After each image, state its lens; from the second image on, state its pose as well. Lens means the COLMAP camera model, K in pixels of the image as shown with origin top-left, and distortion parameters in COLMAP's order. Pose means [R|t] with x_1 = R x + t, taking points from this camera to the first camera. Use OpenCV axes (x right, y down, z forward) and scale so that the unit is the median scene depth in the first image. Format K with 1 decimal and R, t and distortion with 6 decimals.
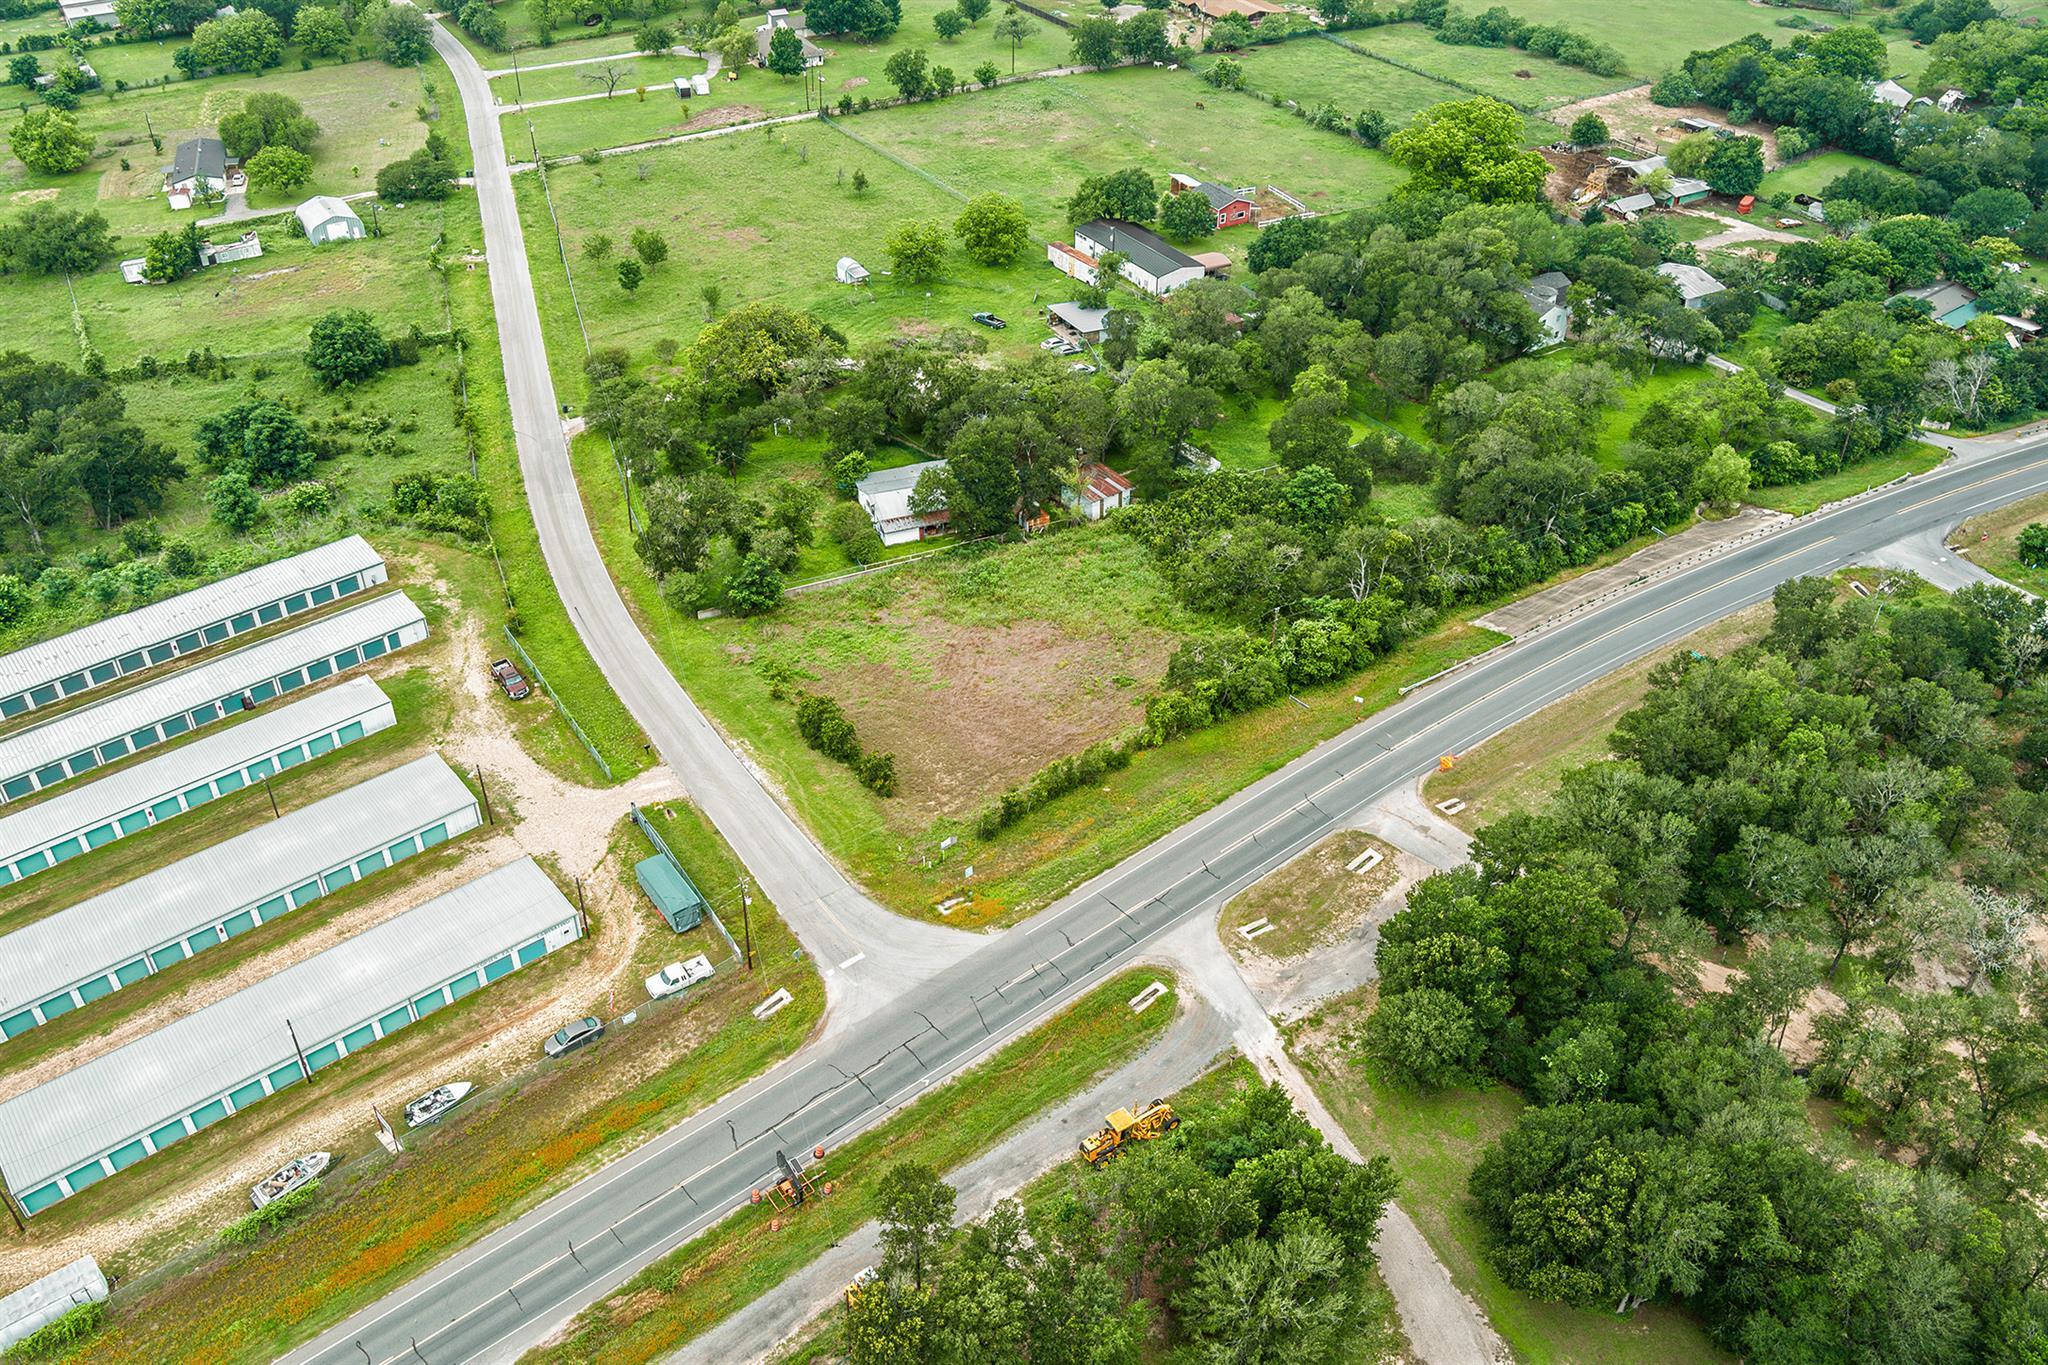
lens RADIAL K [[1648.0, 0, 1009.4], [0, 1648.0, 672.3], [0, 0, 1]] dist [-0.058688, 0.007209]
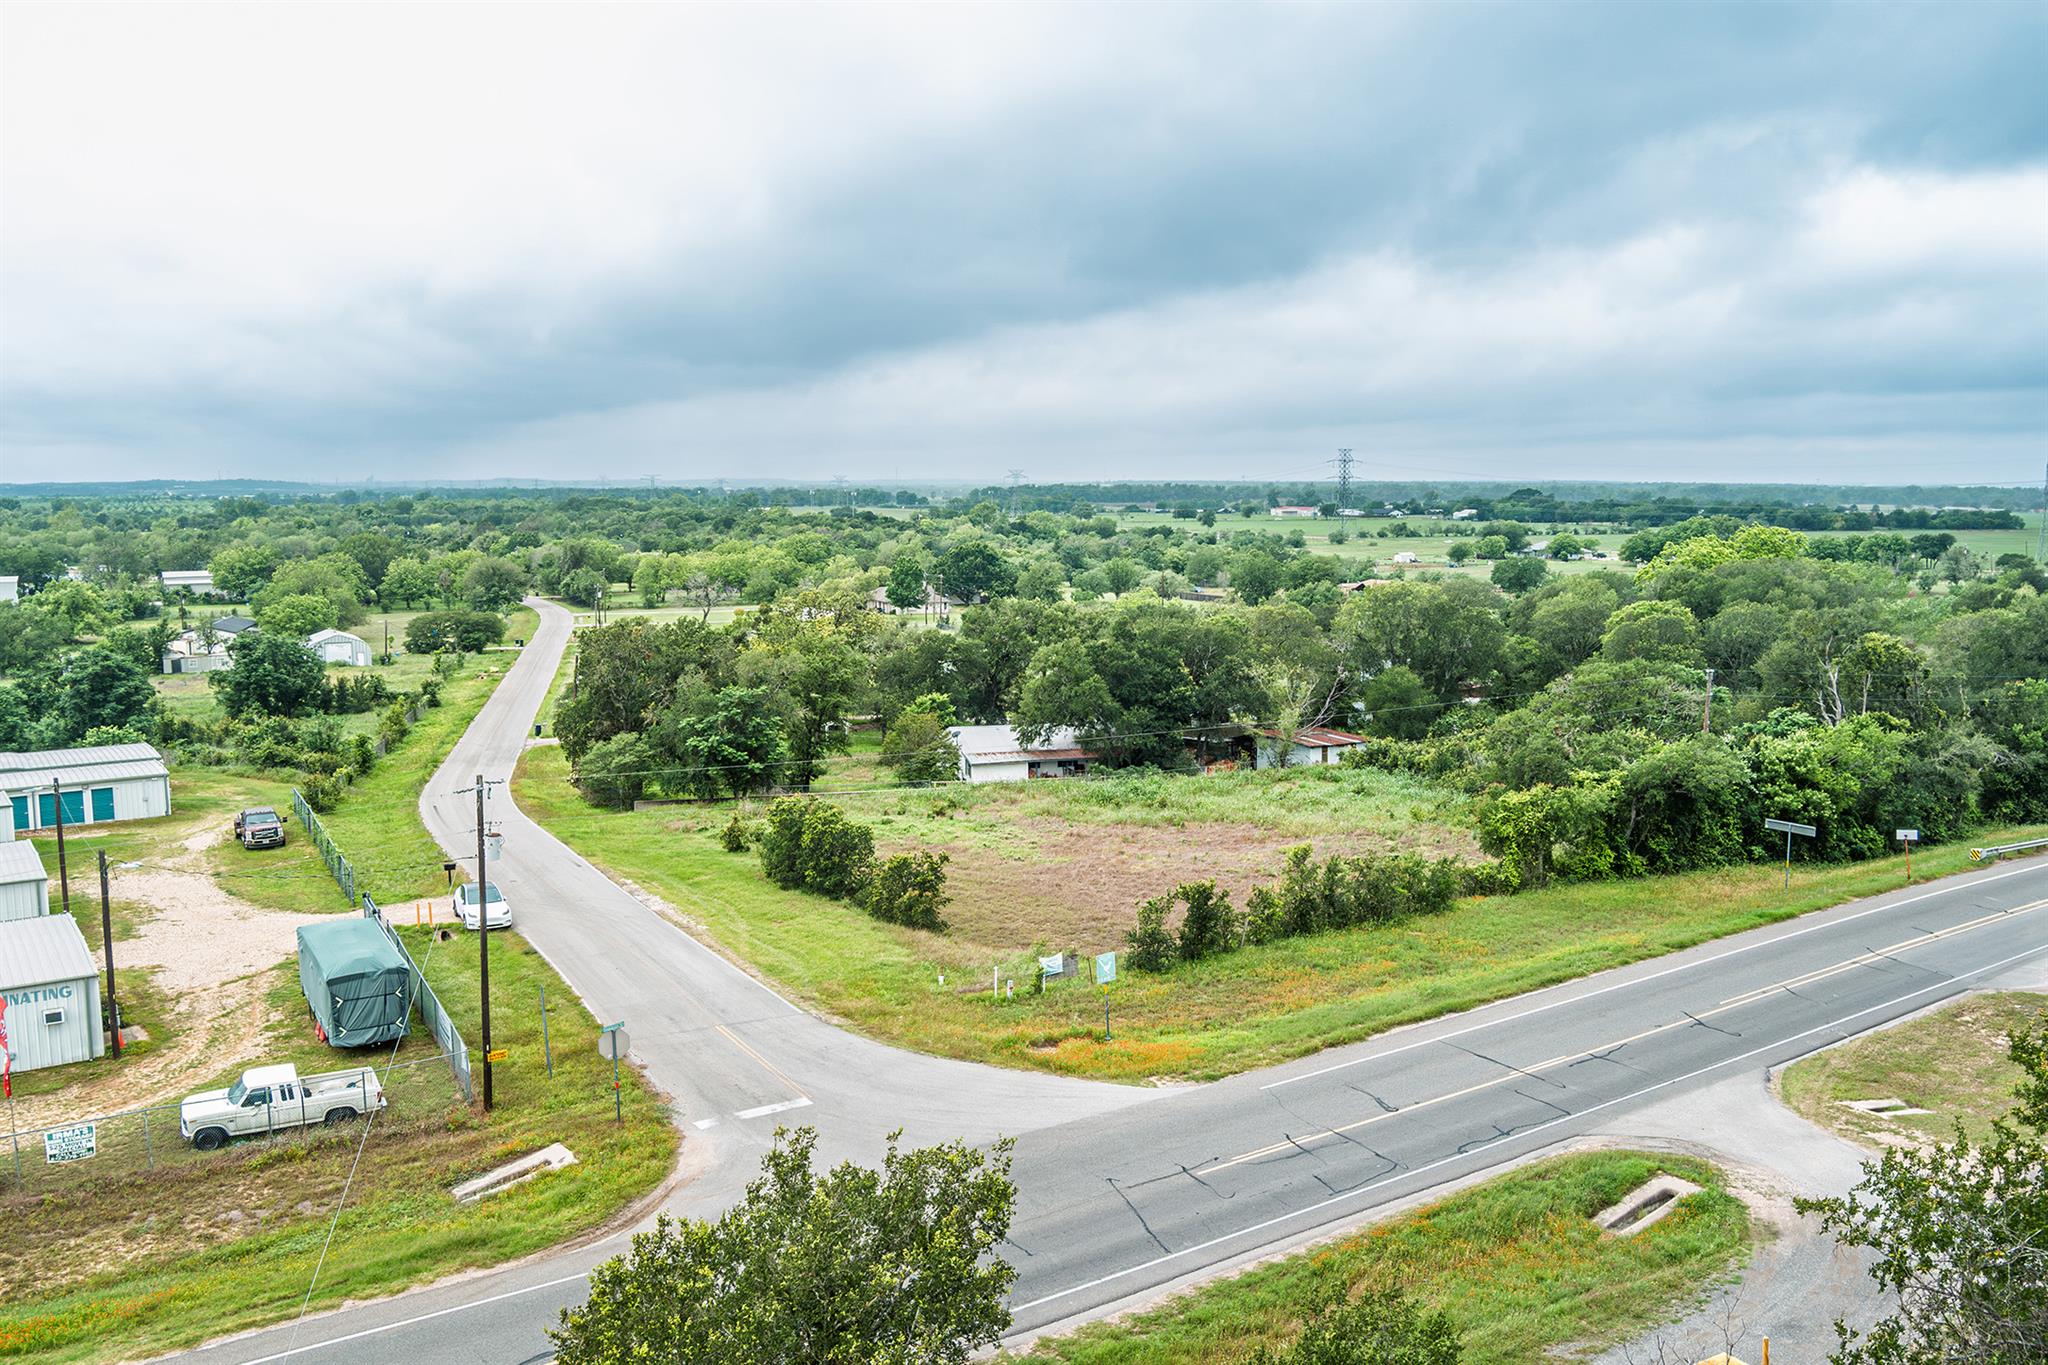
lens RADIAL K [[1653.6, 0, 1024.0], [0, 1653.6, 682.5], [0, 0, 1]] dist [-0.076752, 0.038656]
pose [[0.997252, 0.007534, -0.073695, -0.015200], [-0.042555, 0.872555, -0.486659, 0.246205], [0.060637, 0.488458, 0.870478, 0.602364]]
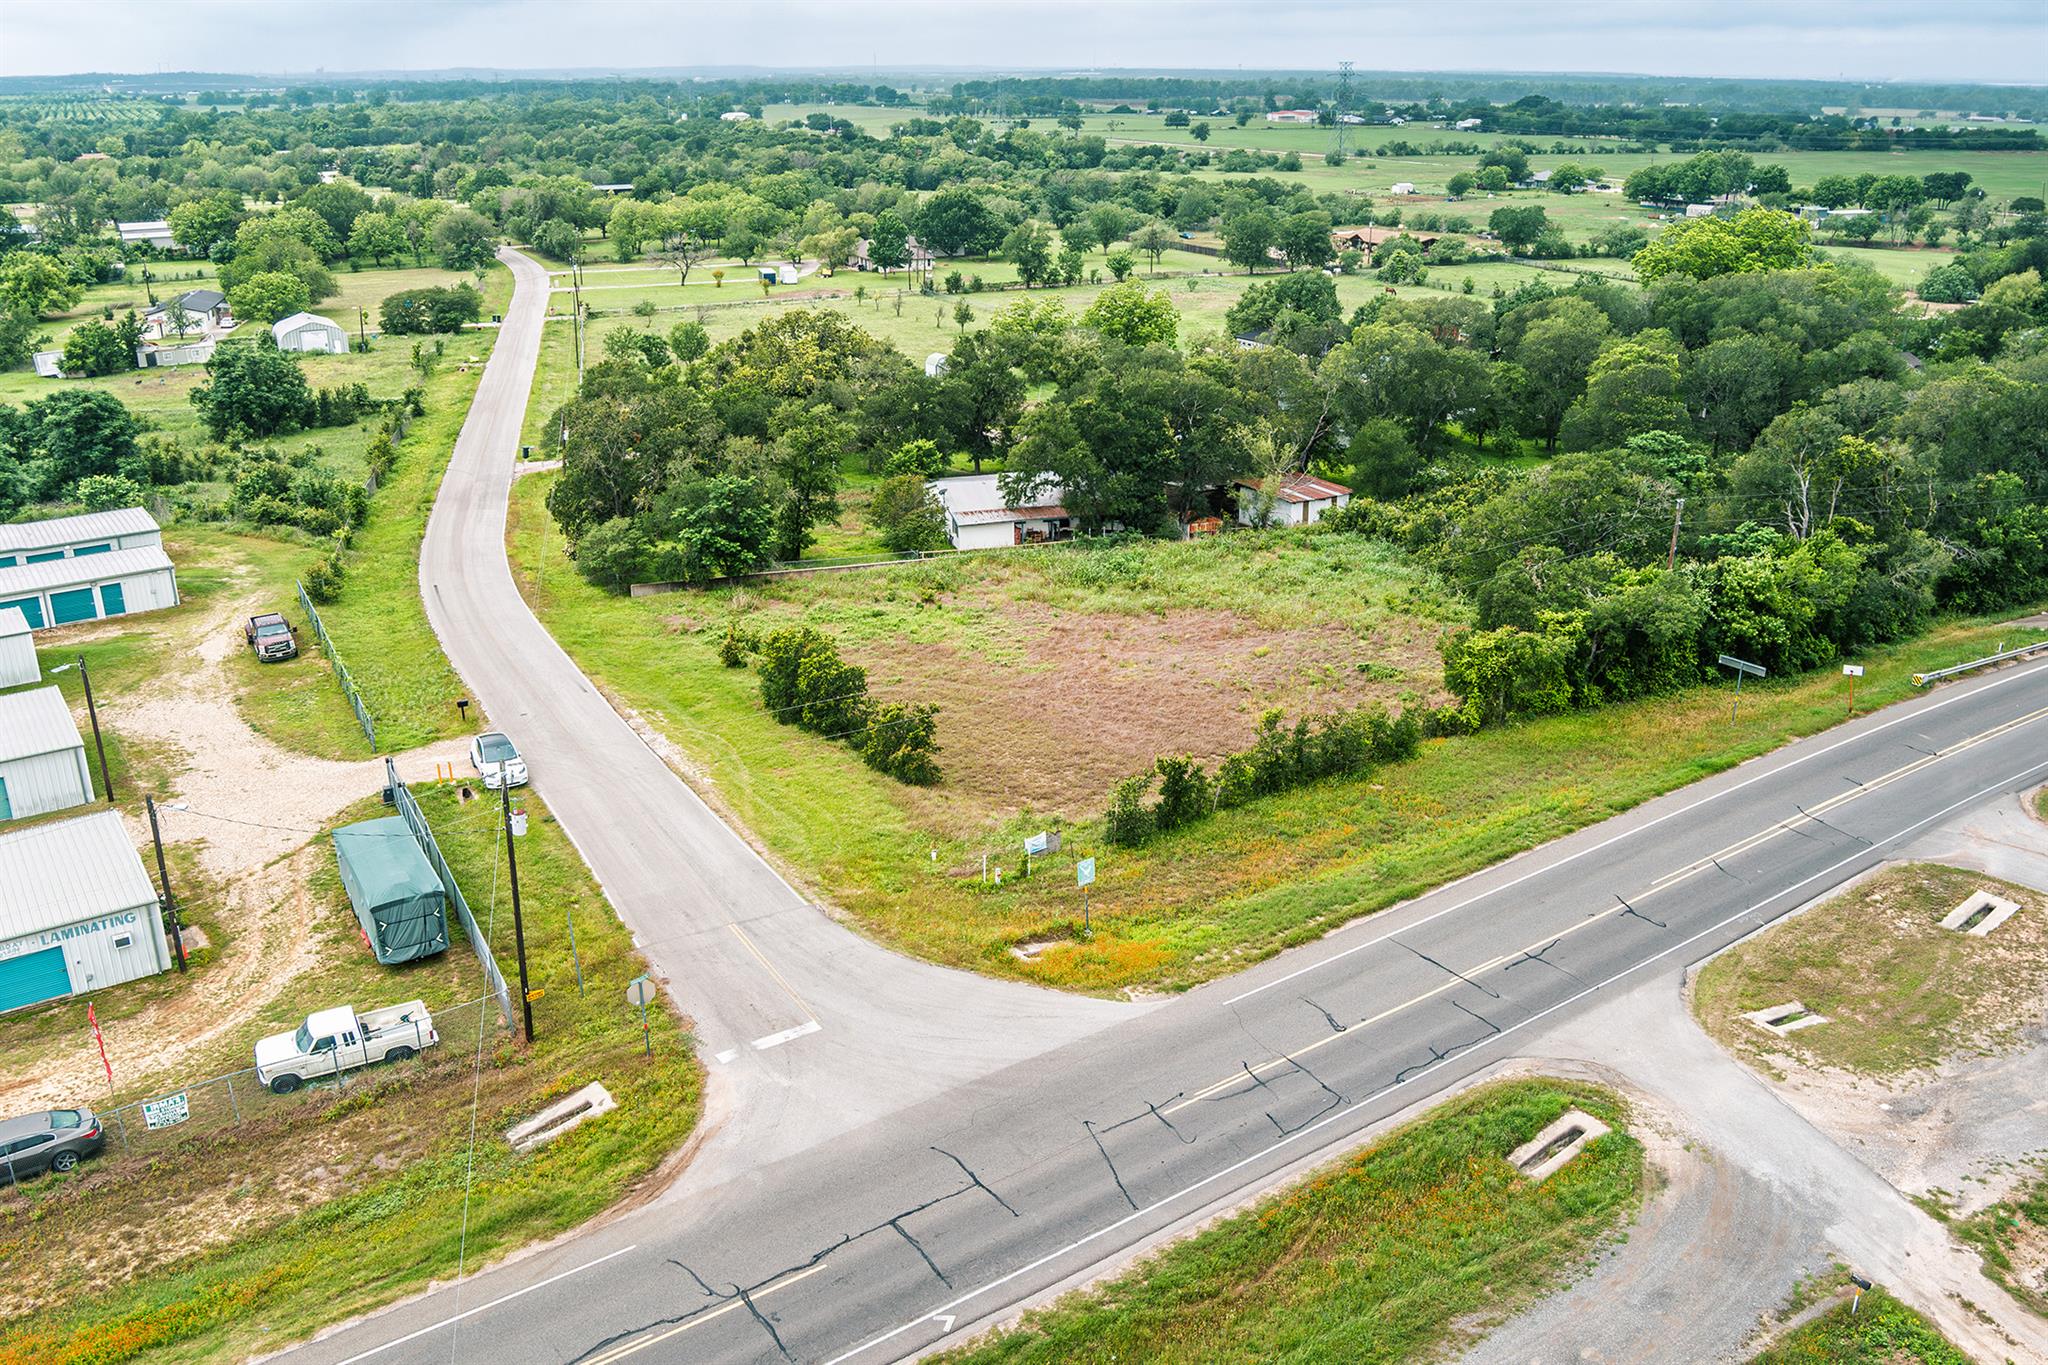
lens RADIAL K [[1653.6, 0, 1024.0], [0, 1653.6, 682.5], [0, 0, 1]] dist [-0.076752, 0.038656]
pose [[0.997830, 0.022286, -0.061957, -0.014847], [-0.038128, 0.962730, -0.267762, 0.183046], [0.053680, 0.269544, 0.961491, 0.555556]]
